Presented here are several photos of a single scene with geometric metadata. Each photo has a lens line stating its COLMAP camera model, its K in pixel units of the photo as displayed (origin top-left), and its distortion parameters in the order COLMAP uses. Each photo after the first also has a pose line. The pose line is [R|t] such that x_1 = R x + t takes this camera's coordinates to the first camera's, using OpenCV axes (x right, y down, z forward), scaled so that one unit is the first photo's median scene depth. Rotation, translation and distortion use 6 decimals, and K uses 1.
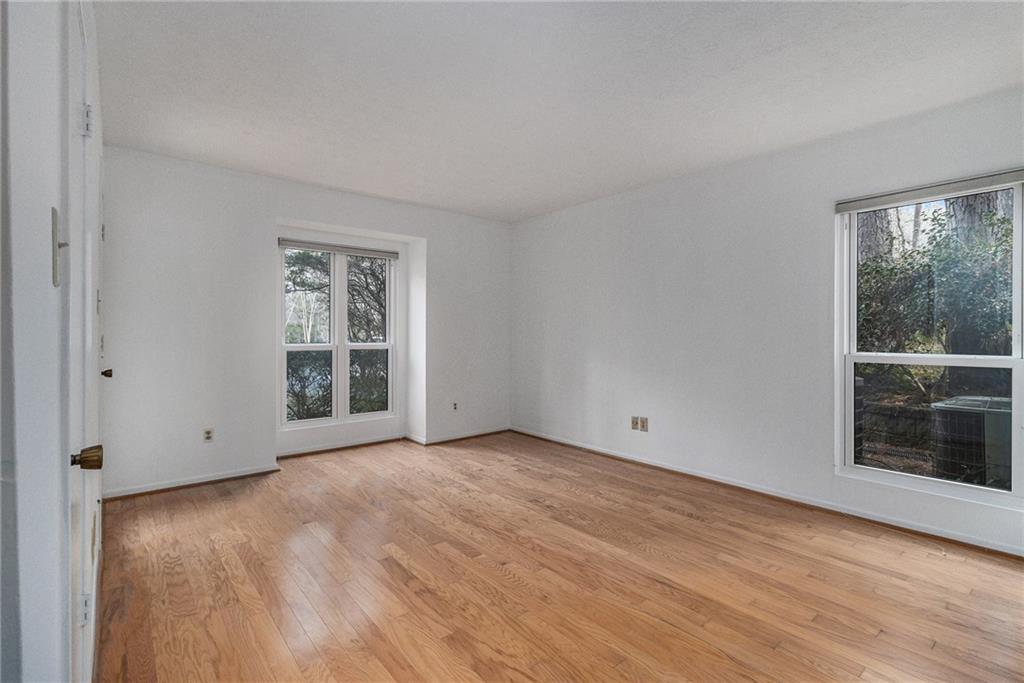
lens RADIAL K [[475.9, 0, 511.7], [0, 475.9, 335.8], [0, 0, 1]] dist [0.001757, 0.002985]
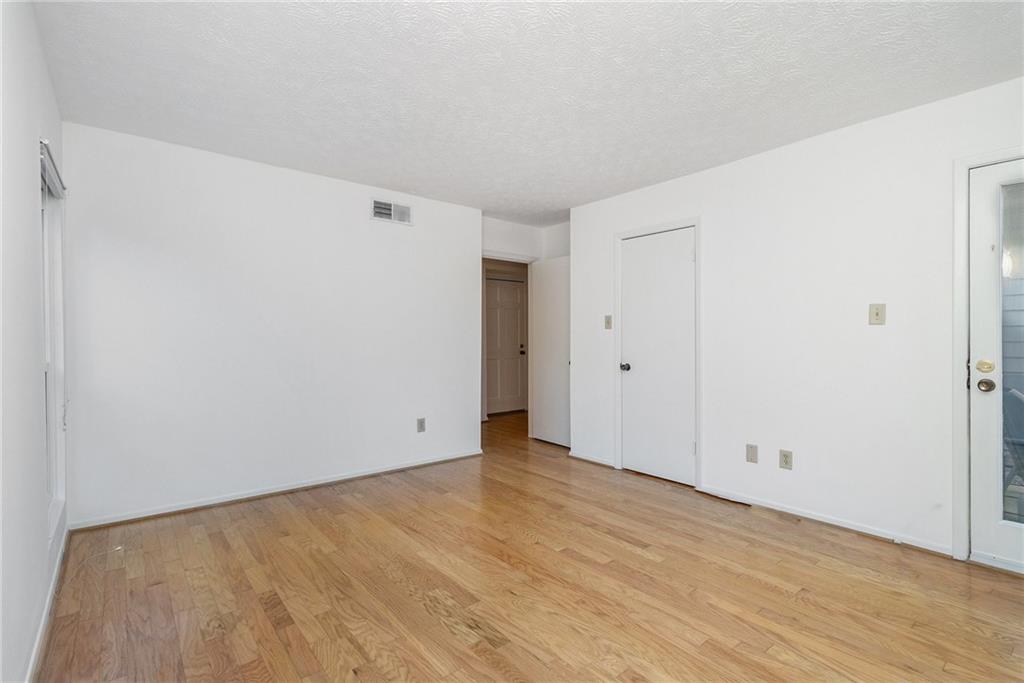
lens RADIAL K [[475.9, 0, 511.7], [0, 475.9, 340.6], [0, 0, 1]] dist [0.001757, 0.002985]
pose [[-0.999963, -0.002774, 0.008085, 0.031258], [-0.002650, 0.999881, 0.015221, -0.016693], [-0.008126, 0.015199, -0.999851, 1.837742]]
